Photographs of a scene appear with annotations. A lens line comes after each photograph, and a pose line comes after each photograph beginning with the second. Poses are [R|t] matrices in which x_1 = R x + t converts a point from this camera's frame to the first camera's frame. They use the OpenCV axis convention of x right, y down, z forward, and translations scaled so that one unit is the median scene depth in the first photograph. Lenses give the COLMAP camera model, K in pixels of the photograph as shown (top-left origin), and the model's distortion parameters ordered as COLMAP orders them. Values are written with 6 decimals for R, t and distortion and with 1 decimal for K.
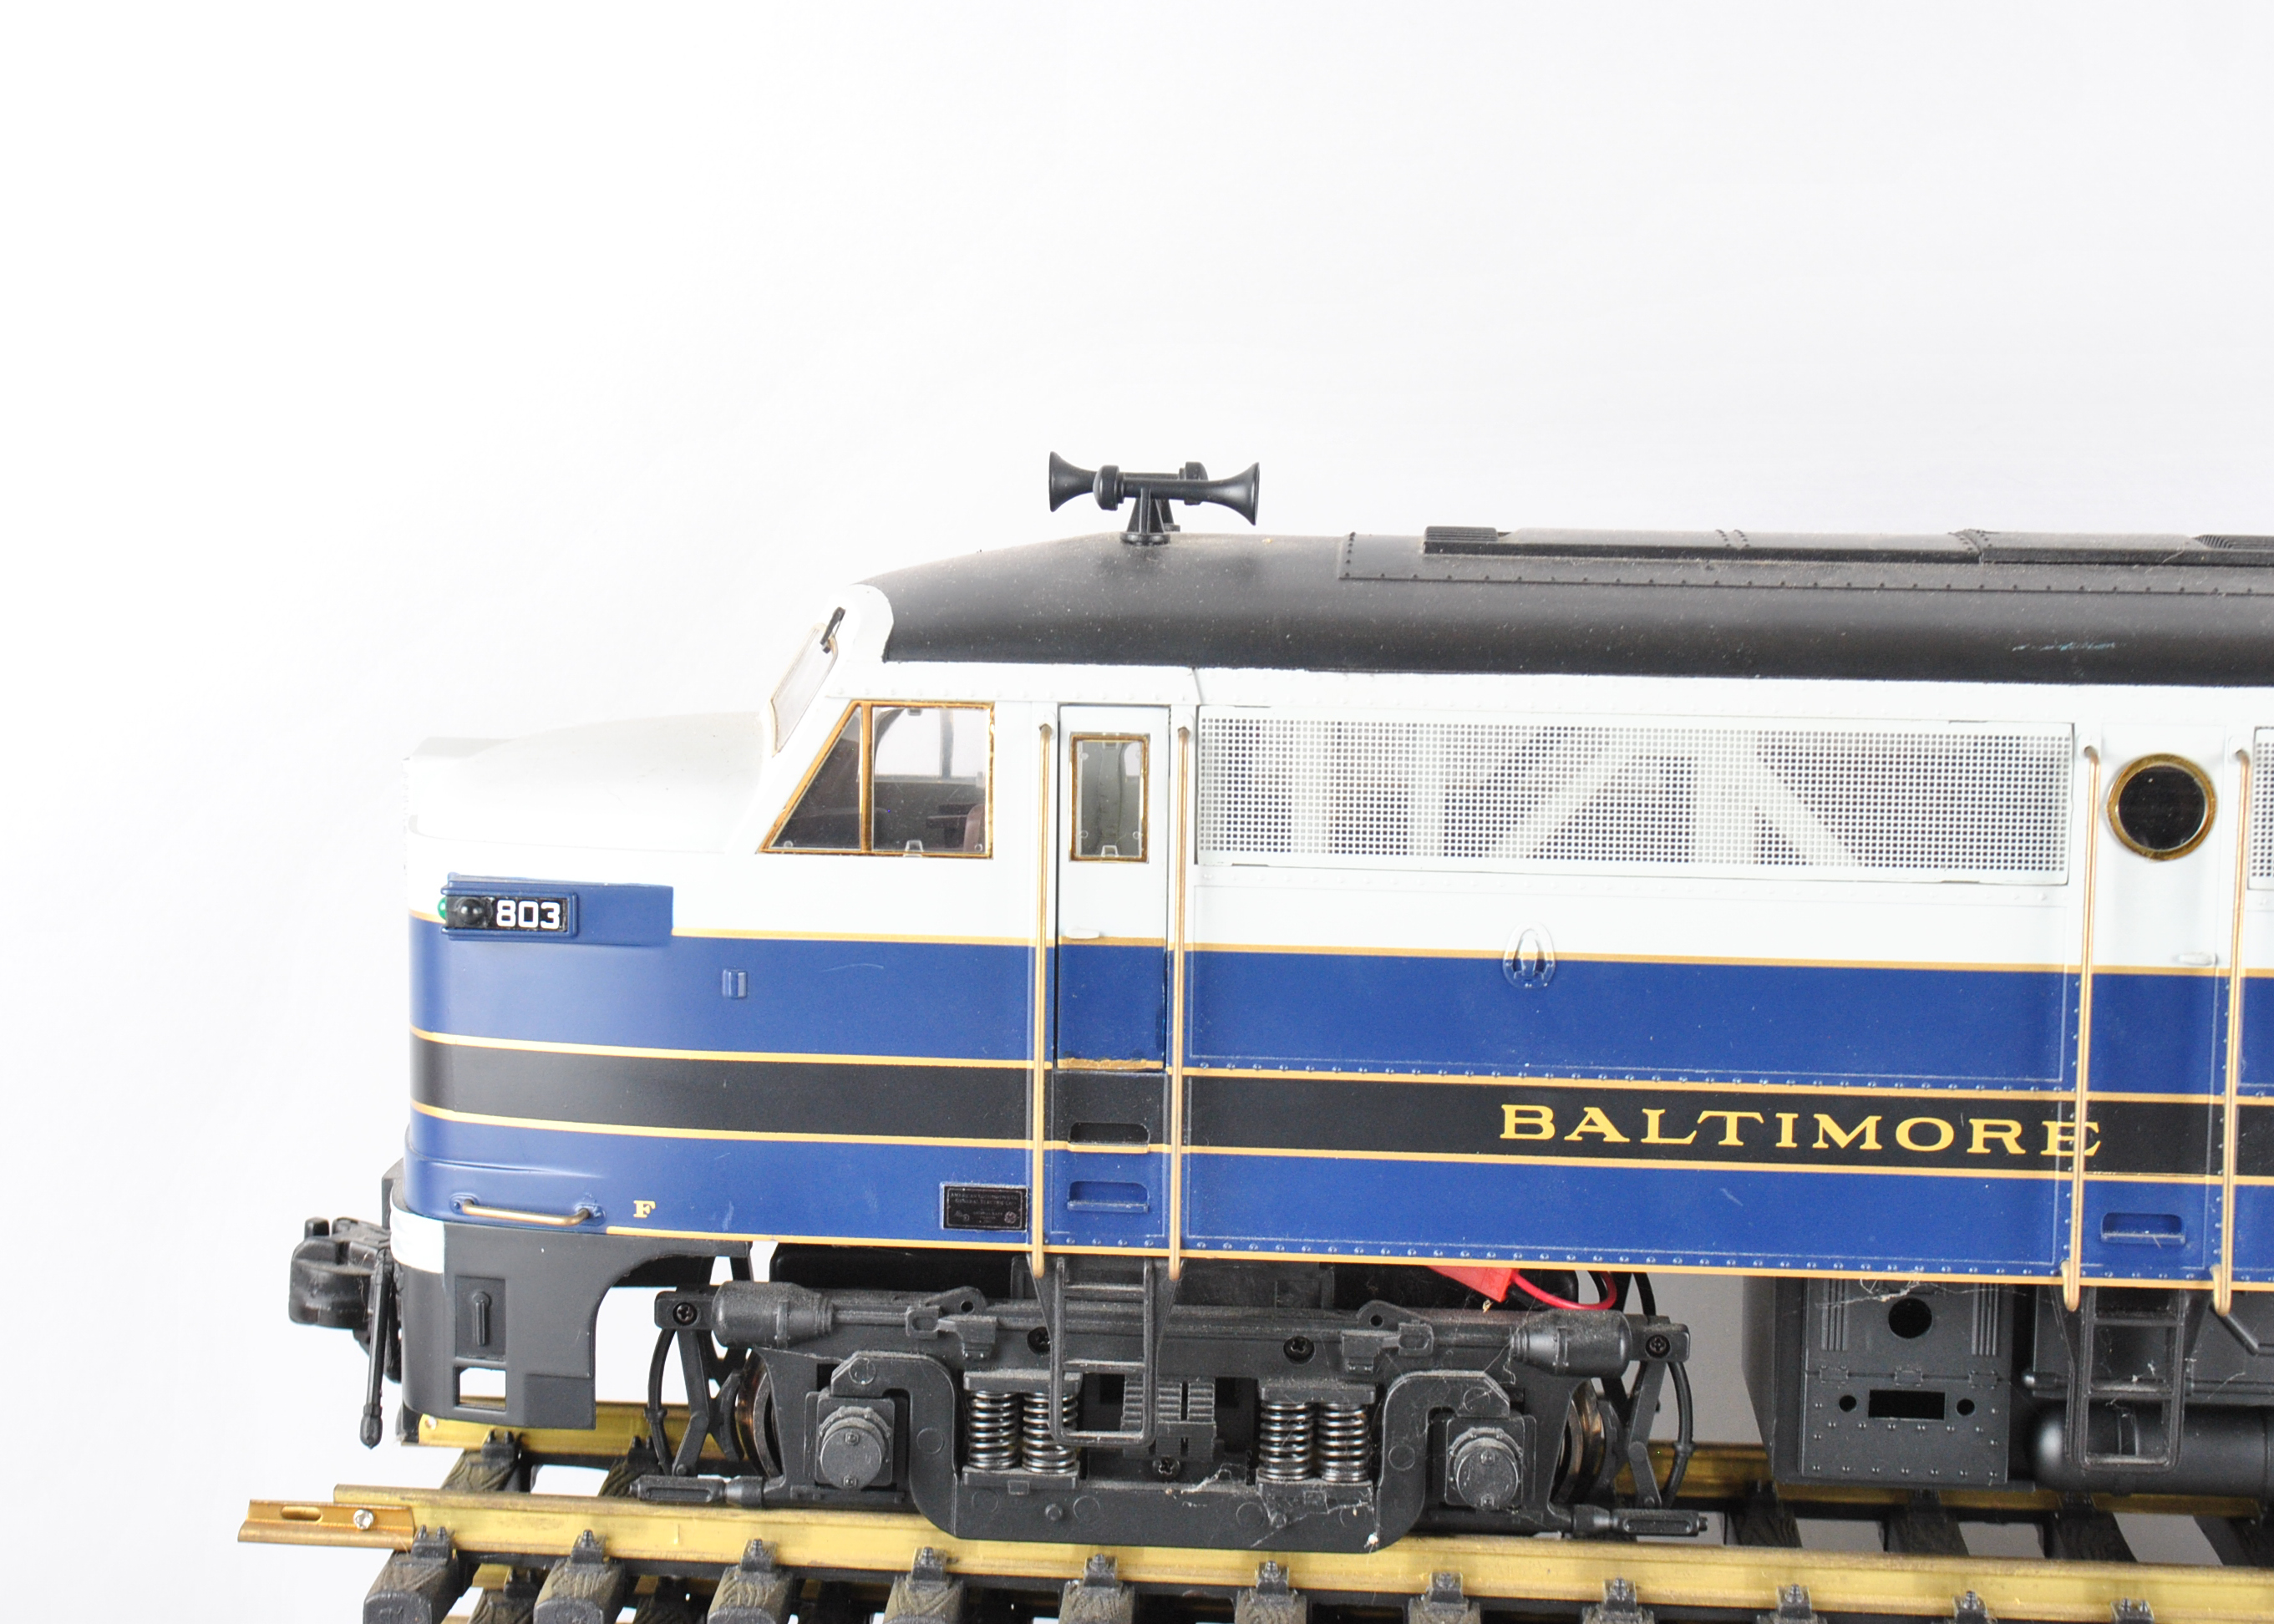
lens RADIAL K [[3995.2, 0, 1140.3], [0, 3995.2, 823.1], [0, 0, 1]] dist [-0.004828, 0.000000]
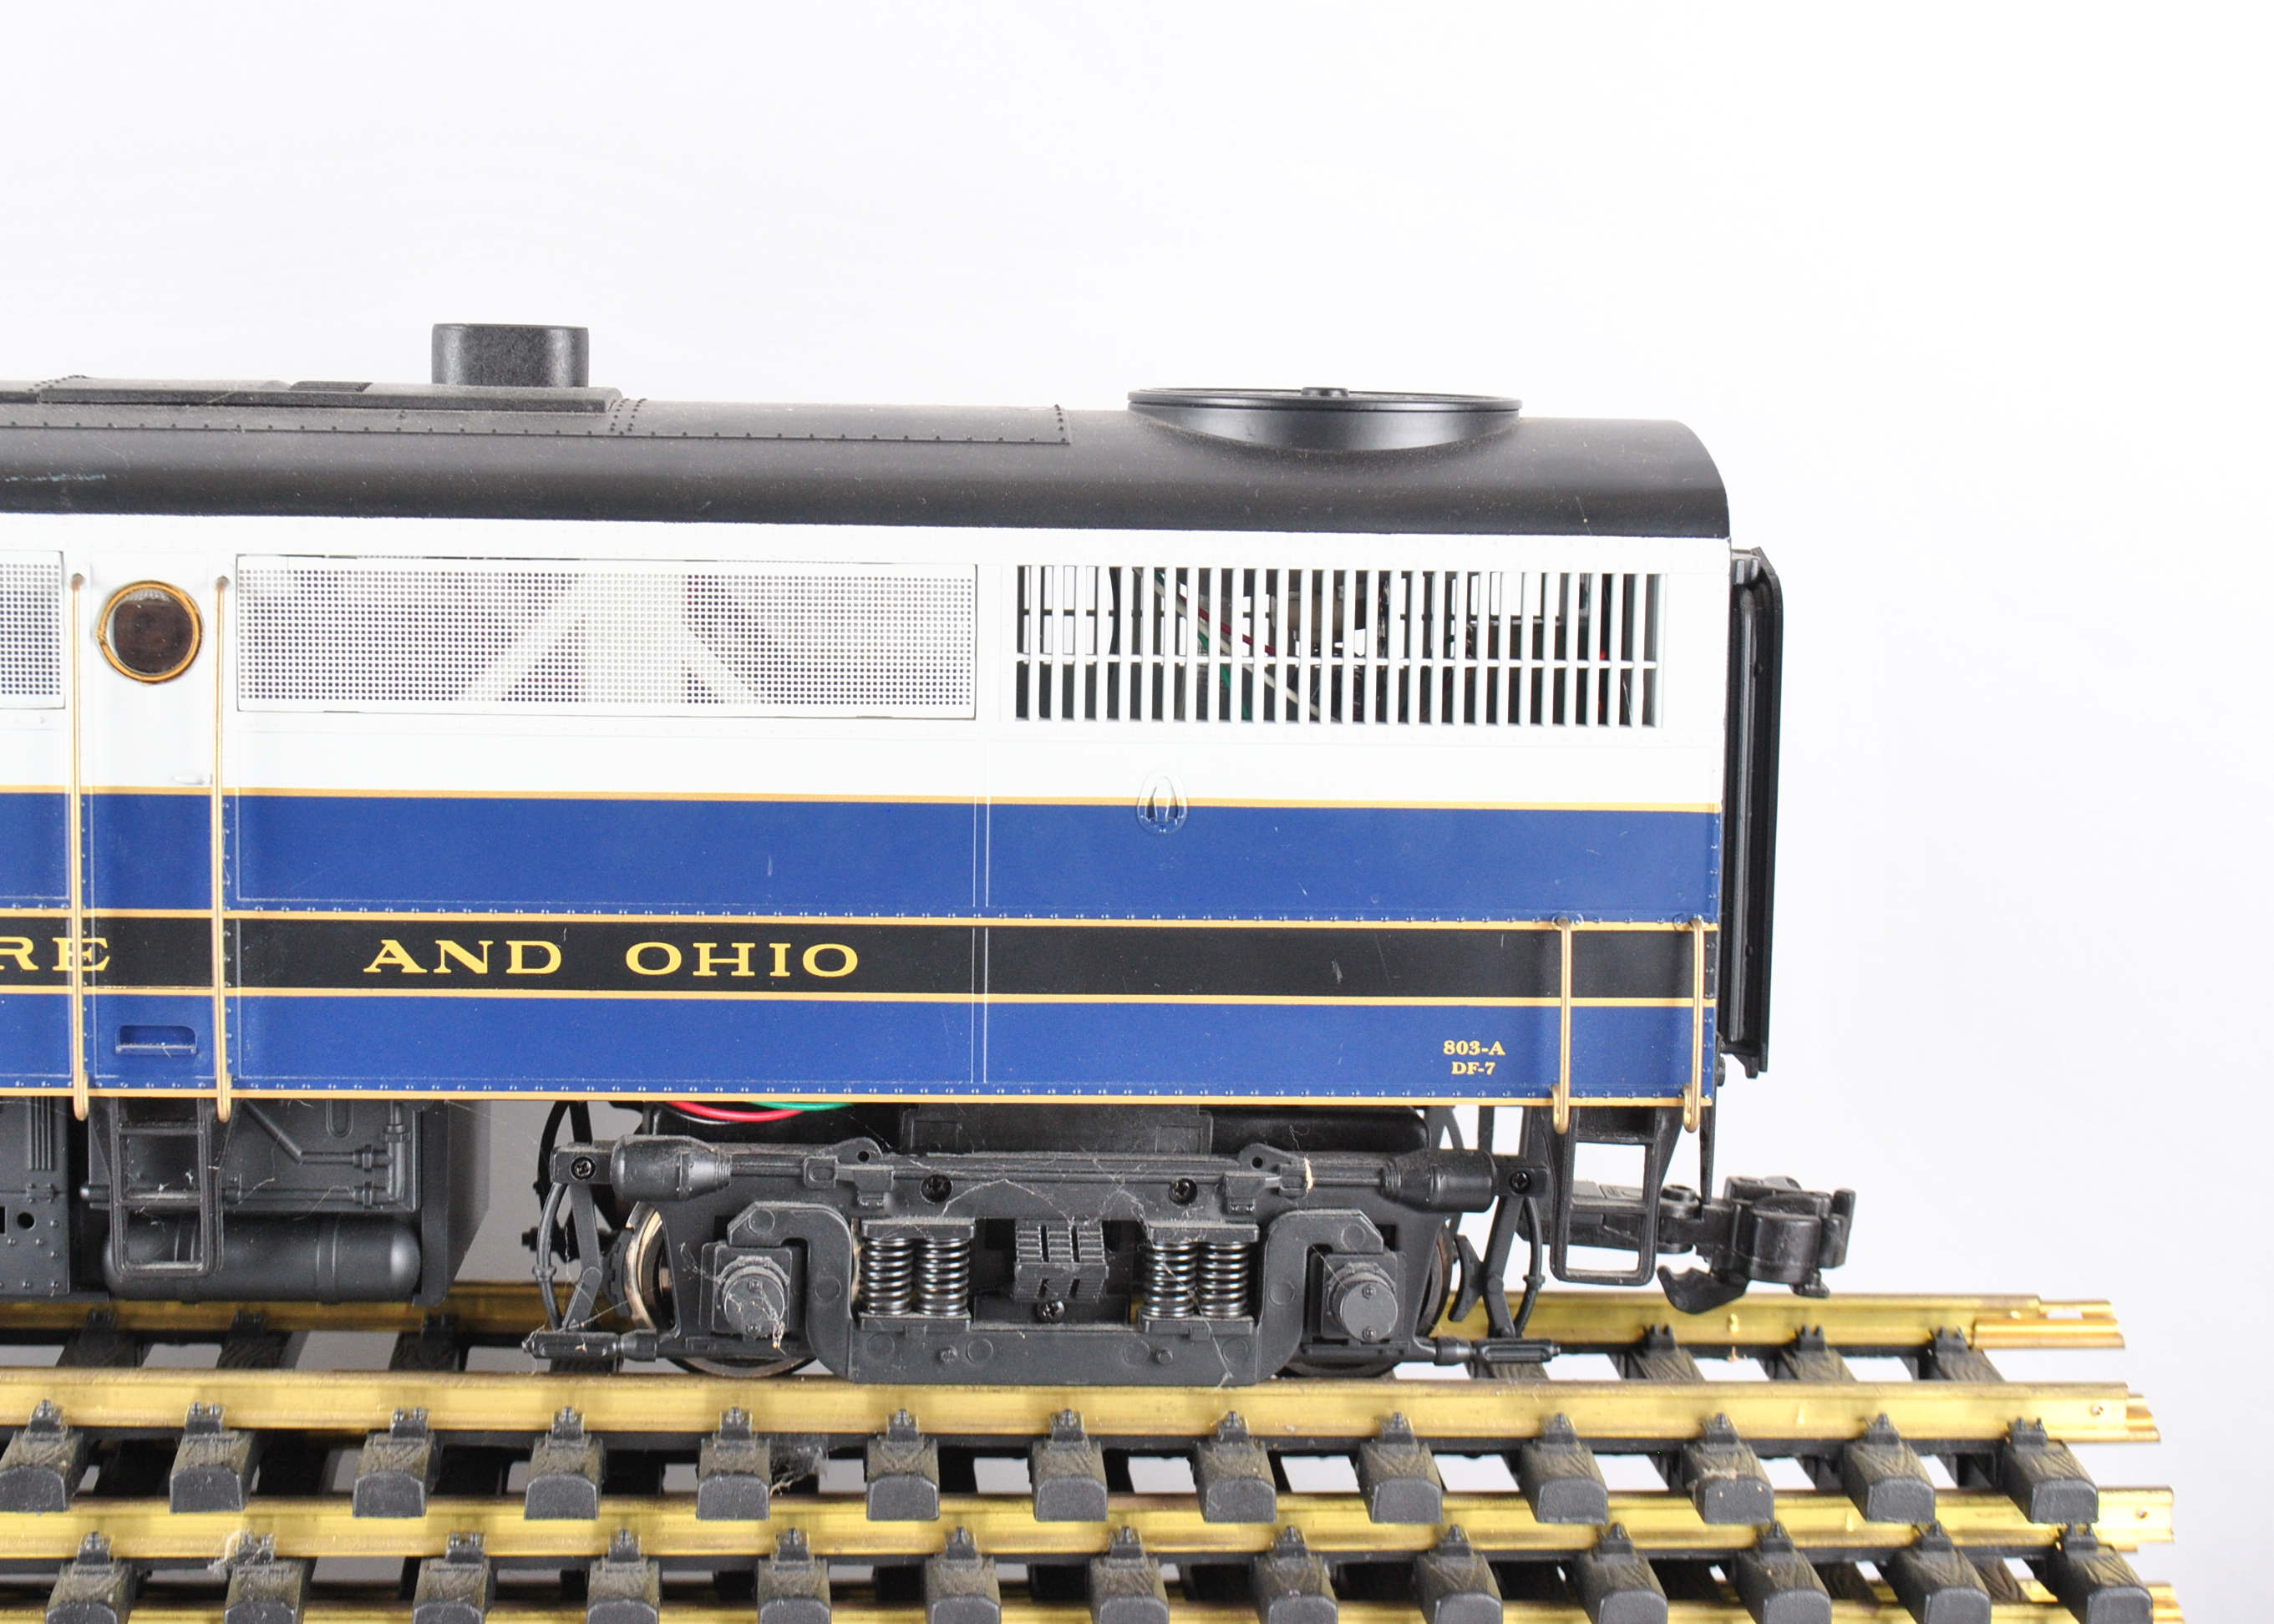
lens RADIAL K [[3995.2, 0, 1116.2], [0, 3995.2, 822.8], [0, 0, 1]] dist [-0.004828, 0.000000]
pose [[0.991638, -0.009556, 0.128699, 0.355517], [0.008672, 0.999935, 0.007429, 0.038364], [-0.128761, -0.006251, 0.991656, -0.059539]]
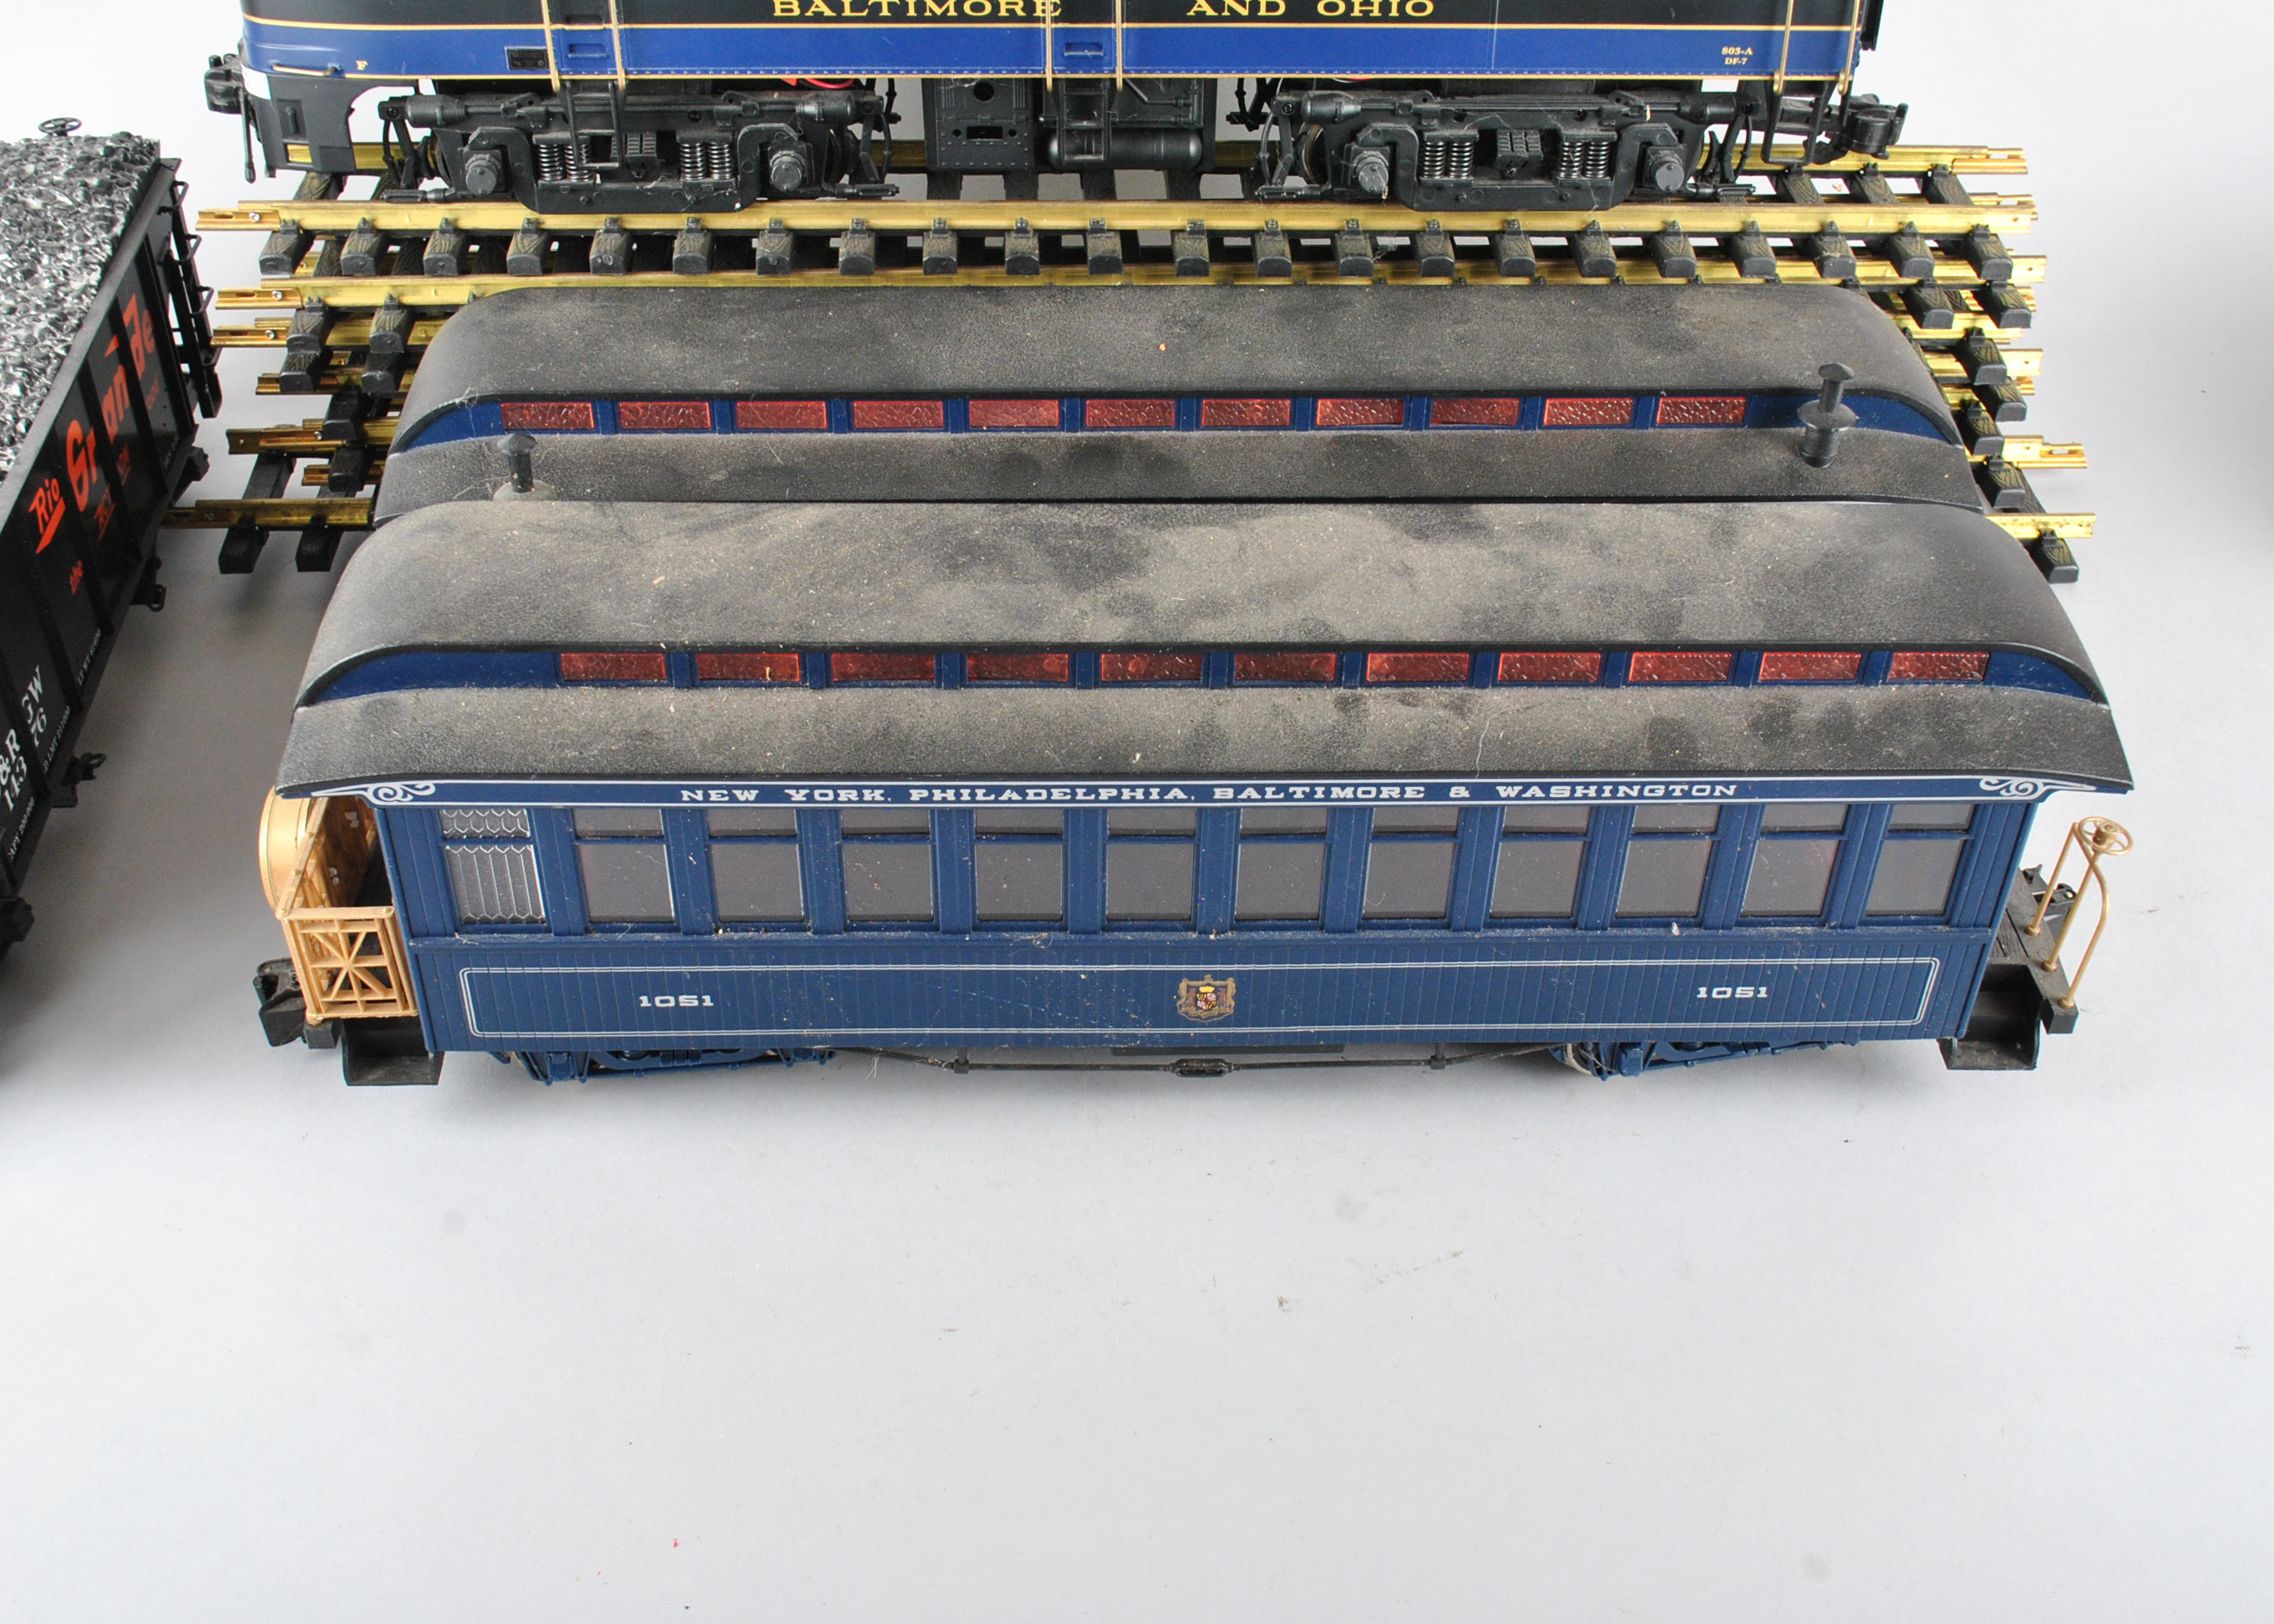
lens RADIAL K [[2463.6, 0, 1144.0], [0, 2463.6, 808.6], [0, 0, 1]] dist [-0.065931, 0.000000]
pose [[0.995578, -0.059347, 0.072822, 0.161073], [0.017590, 0.879237, 0.476060, -0.154340], [-0.092281, -0.472674, 0.876393, -0.305376]]
